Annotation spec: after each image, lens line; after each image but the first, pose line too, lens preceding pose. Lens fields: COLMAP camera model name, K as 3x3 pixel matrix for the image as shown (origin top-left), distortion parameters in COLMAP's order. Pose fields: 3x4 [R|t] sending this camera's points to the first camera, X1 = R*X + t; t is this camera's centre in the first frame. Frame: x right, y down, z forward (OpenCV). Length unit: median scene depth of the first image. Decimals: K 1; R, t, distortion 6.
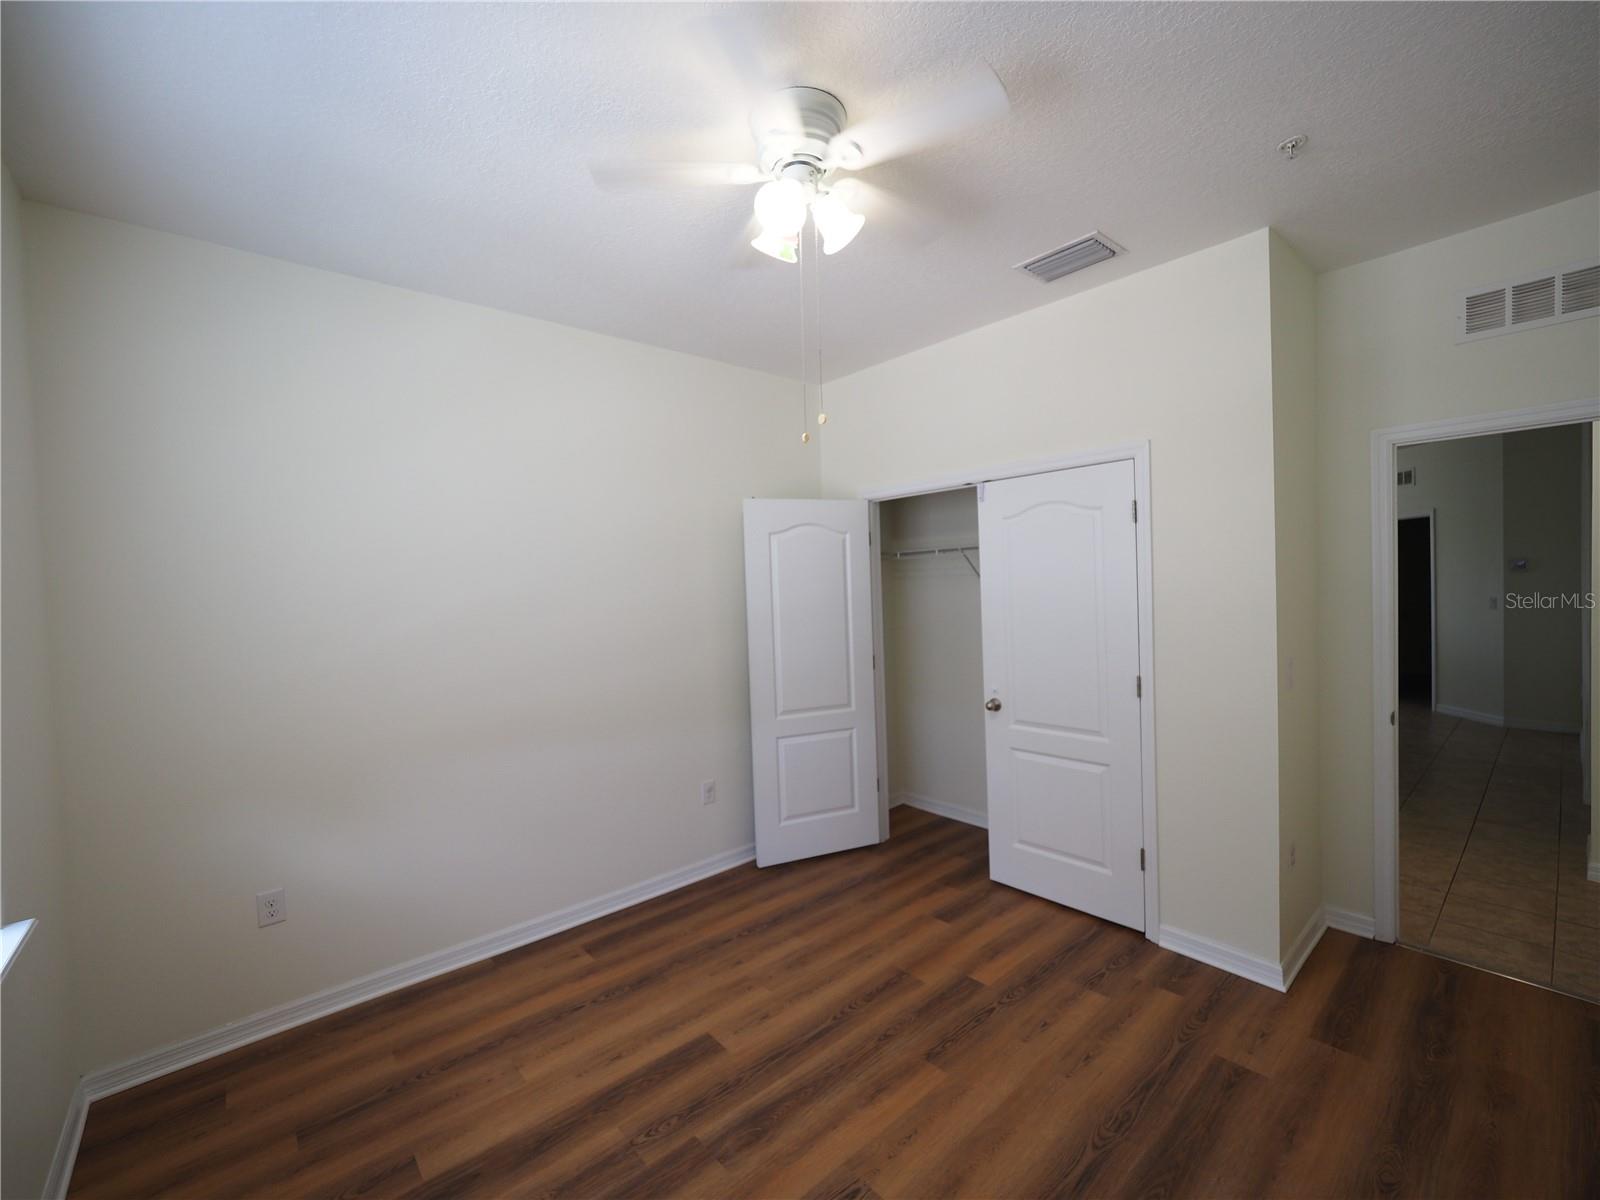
lens RADIAL K [[675.9, 0, 797.9], [0, 675.9, 603.6], [0, 0, 1]] dist [-0.011189, 0.002575]
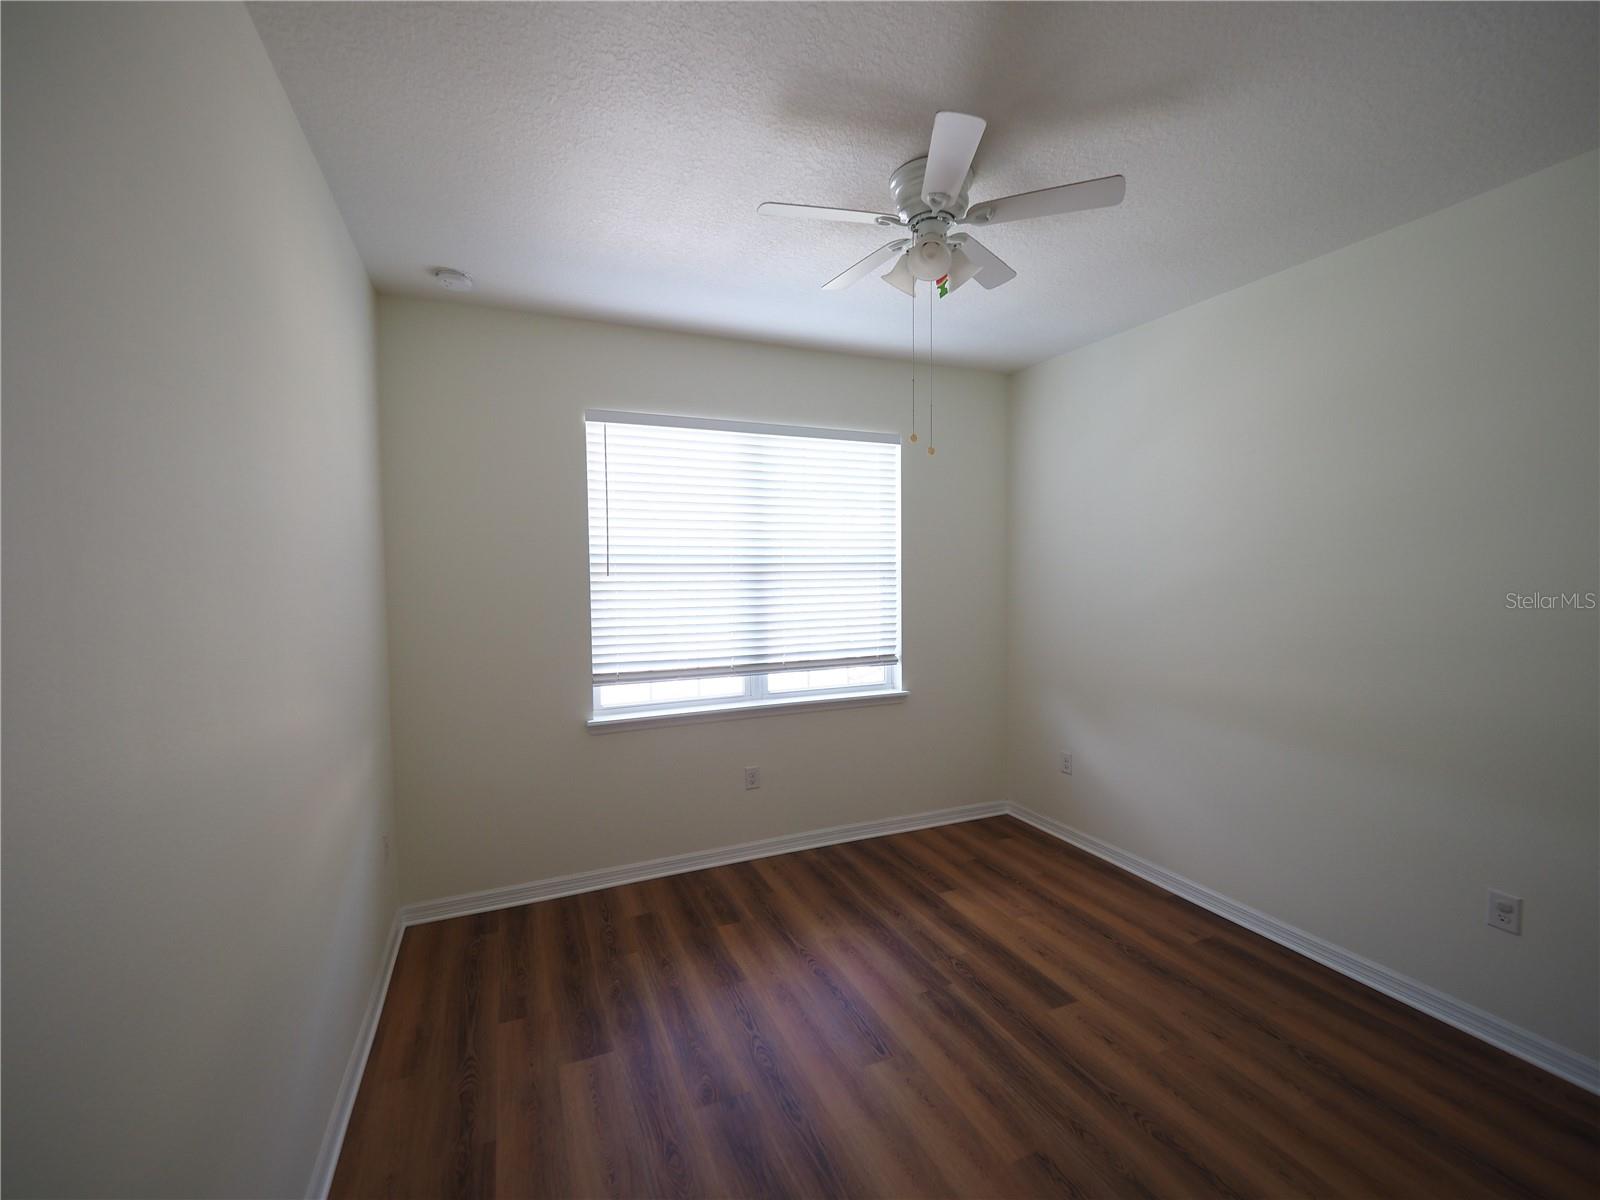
lens RADIAL K [[675.9, 0, 803.3], [0, 675.9, 591.4], [0, 0, 1]] dist [-0.011189, 0.002575]
pose [[-0.286603, 0.065133, -0.955833, 0.975711], [-0.014781, 0.997267, 0.072388, -0.069375], [0.957936, 0.034875, -0.284857, 0.892670]]
